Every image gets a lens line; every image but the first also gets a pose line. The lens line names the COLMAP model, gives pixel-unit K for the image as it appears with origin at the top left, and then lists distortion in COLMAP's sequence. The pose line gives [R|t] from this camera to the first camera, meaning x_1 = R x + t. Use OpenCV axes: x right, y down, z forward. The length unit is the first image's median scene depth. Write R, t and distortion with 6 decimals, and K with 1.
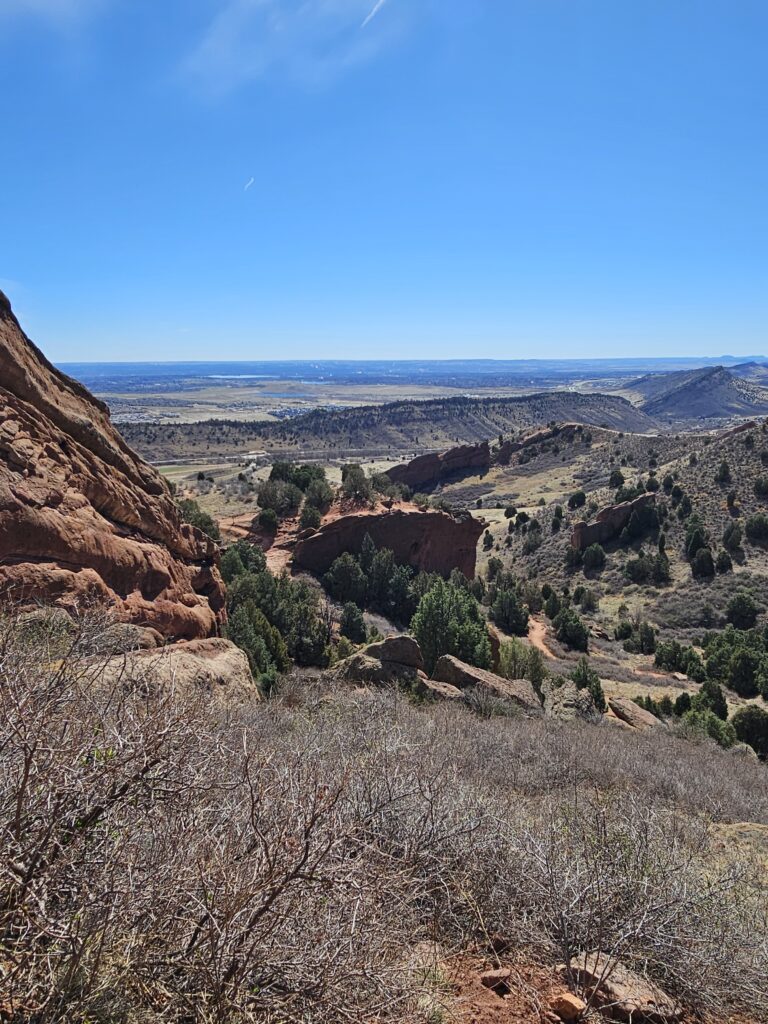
lens RADIAL K [[693.1, 0, 377.8], [0, 693.1, 509.0], [0, 0, 1]] dist [-0.001565, 0.003681]
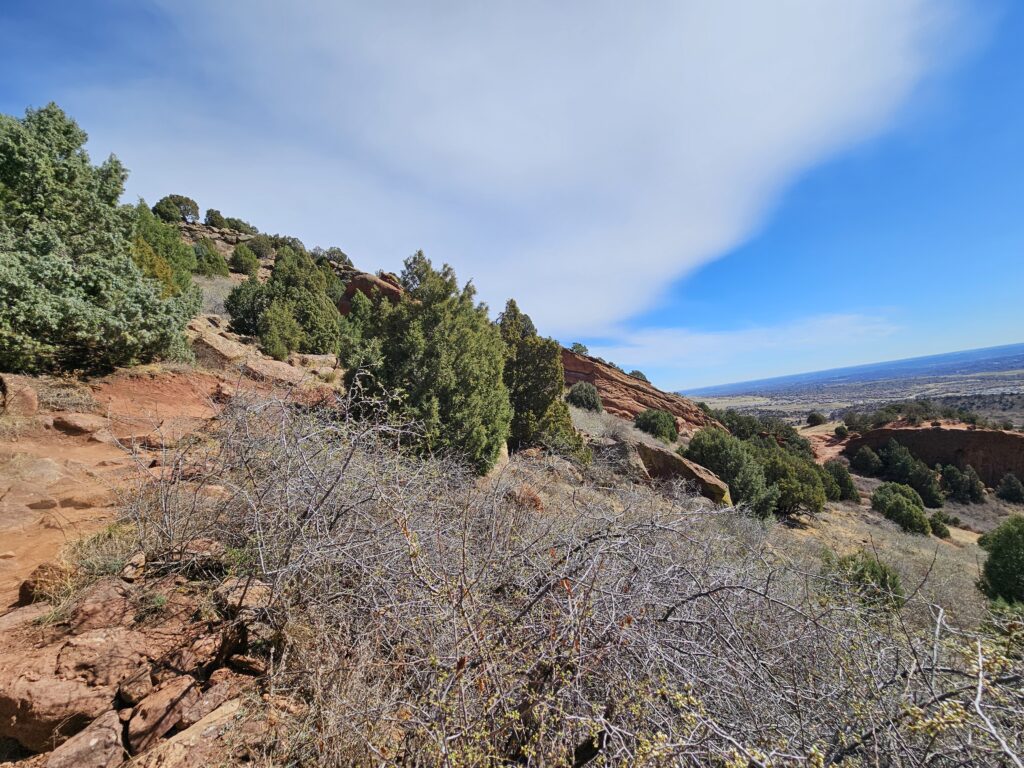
lens RADIAL K [[418.7, 0, 518.4], [0, 418.7, 389.2], [0, 0, 1]] dist [-0.002134, -0.000382]
pose [[0.341909, -0.087190, -0.935680, 0.645904], [-0.066662, 0.990928, -0.116697, 0.096713], [0.937366, 0.102275, 0.332994, -0.240440]]
